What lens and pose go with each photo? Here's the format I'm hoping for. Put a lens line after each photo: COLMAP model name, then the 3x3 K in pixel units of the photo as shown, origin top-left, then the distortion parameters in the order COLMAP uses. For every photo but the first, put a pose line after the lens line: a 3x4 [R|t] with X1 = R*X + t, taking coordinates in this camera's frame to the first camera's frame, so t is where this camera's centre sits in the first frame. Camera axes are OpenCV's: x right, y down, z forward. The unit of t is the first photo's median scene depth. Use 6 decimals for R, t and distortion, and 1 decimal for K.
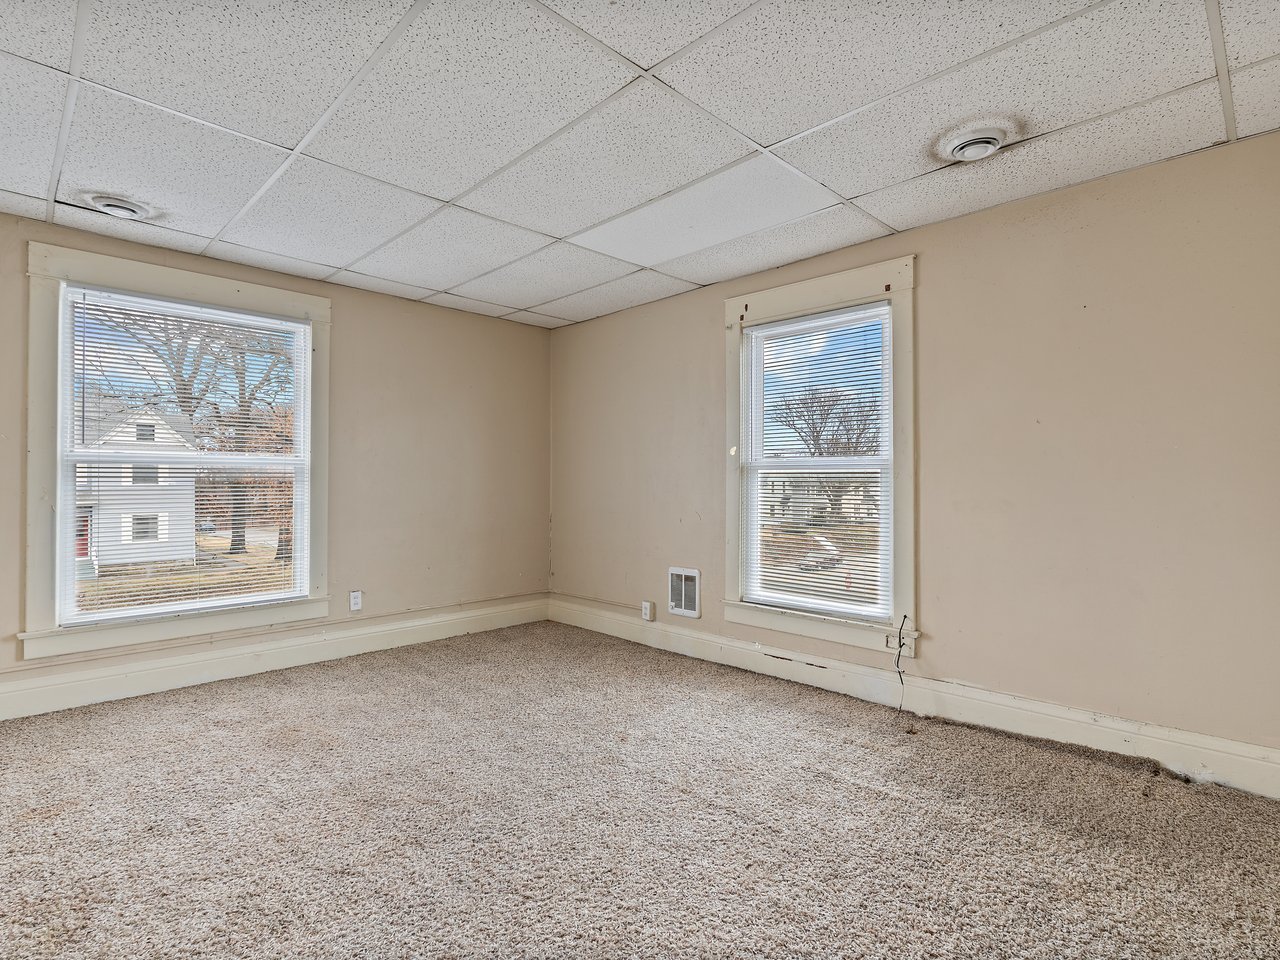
lens RADIAL K [[639.6, 0, 646.9], [0, 639.6, 478.7], [0, 0, 1]] dist [-0.003045, 0.002743]
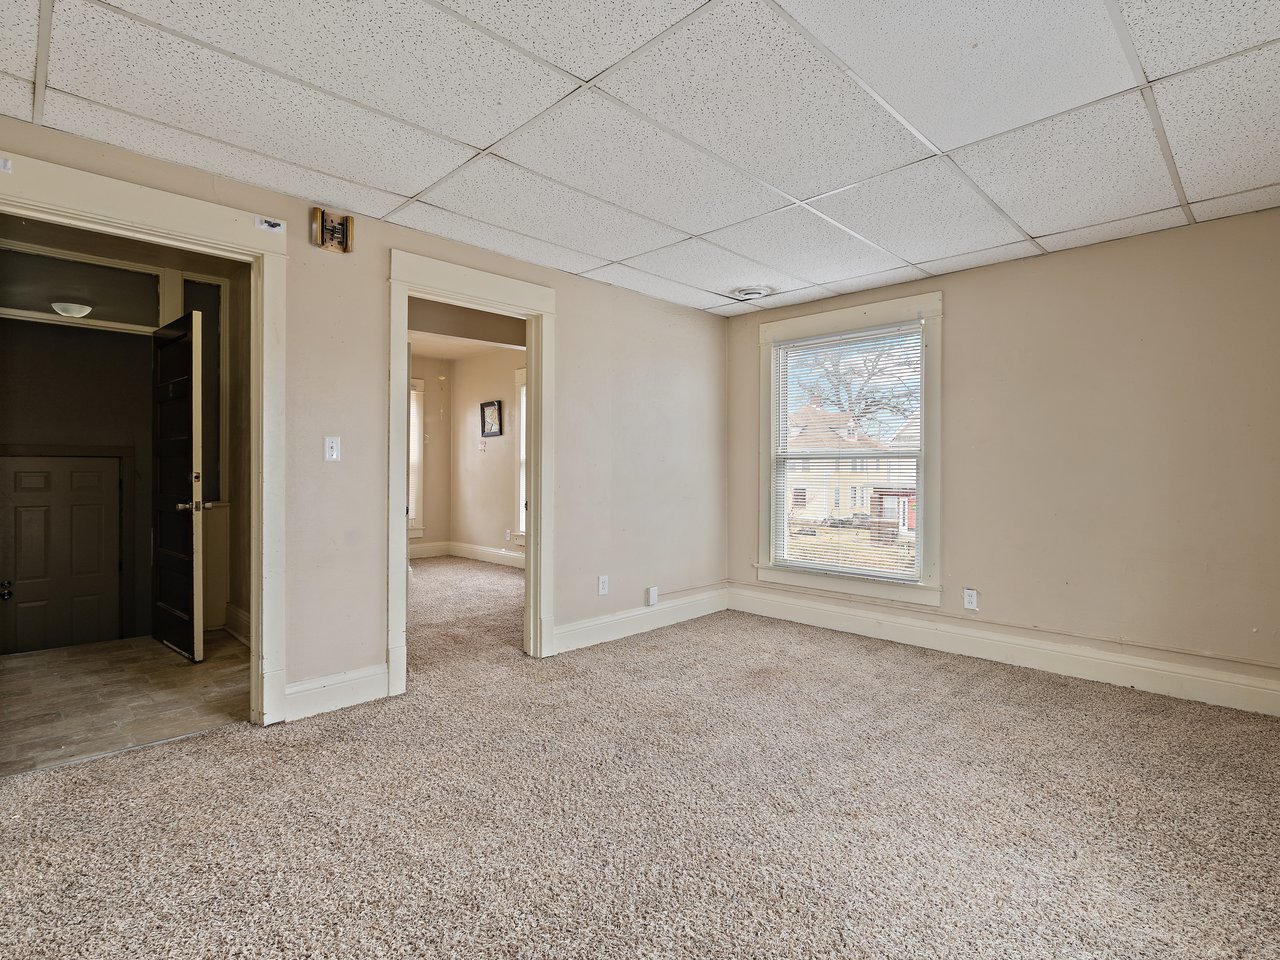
lens RADIAL K [[639.6, 0, 646.8], [0, 639.6, 474.2], [0, 0, 1]] dist [-0.003045, 0.002743]
pose [[-0.001374, 0.005318, -0.999985, 0.529056], [-0.001744, 0.999984, 0.005321, 0.001721], [0.999998, 0.001752, -0.001365, 0.561961]]
